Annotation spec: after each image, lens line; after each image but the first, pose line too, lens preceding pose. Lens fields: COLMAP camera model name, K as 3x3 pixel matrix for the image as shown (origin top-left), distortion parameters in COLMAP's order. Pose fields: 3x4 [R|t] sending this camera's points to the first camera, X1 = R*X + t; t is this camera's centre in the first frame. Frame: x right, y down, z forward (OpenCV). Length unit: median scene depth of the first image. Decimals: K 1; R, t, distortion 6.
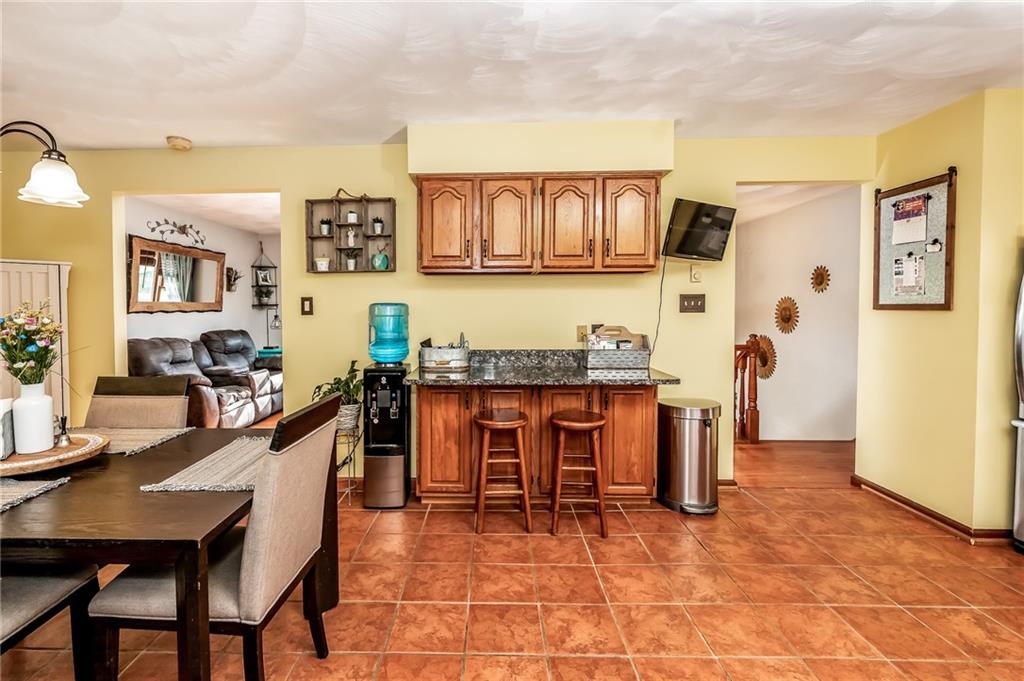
lens RADIAL K [[474.6, 0, 480.2], [0, 474.6, 319.3], [0, 0, 1]] dist [-0.004227, -0.000017]
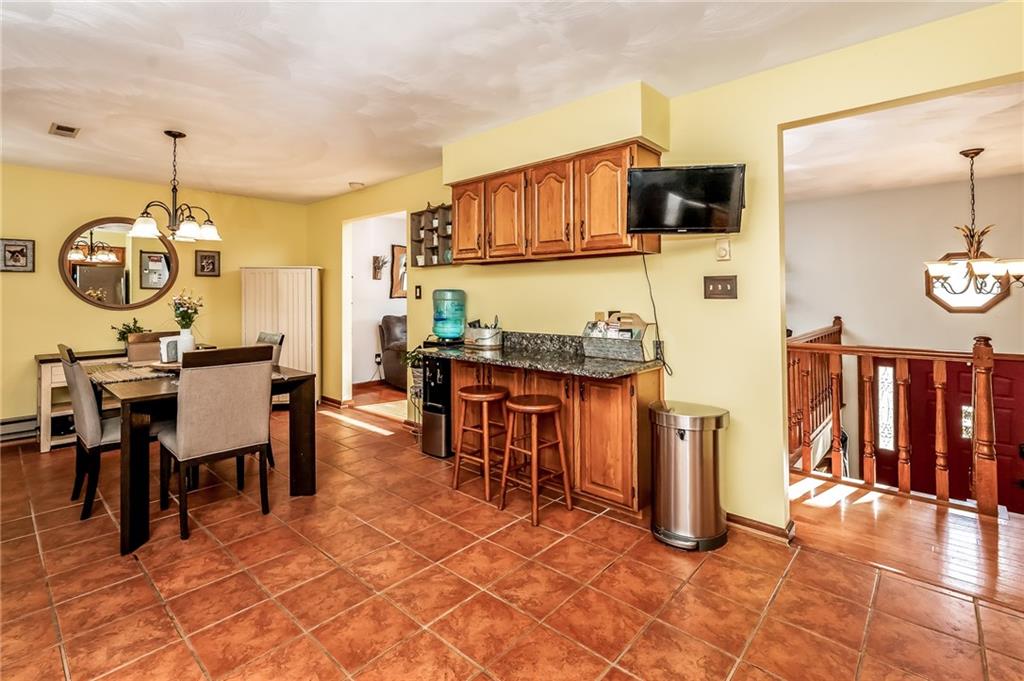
lens RADIAL K [[474.6, 0, 504.8], [0, 474.6, 286.0], [0, 0, 1]] dist [-0.004227, -0.000017]
pose [[0.758289, -0.011651, -0.651814, 0.761201], [-0.017598, 0.999110, -0.038331, 0.001013], [0.651681, 0.040537, 0.757409, 0.171174]]
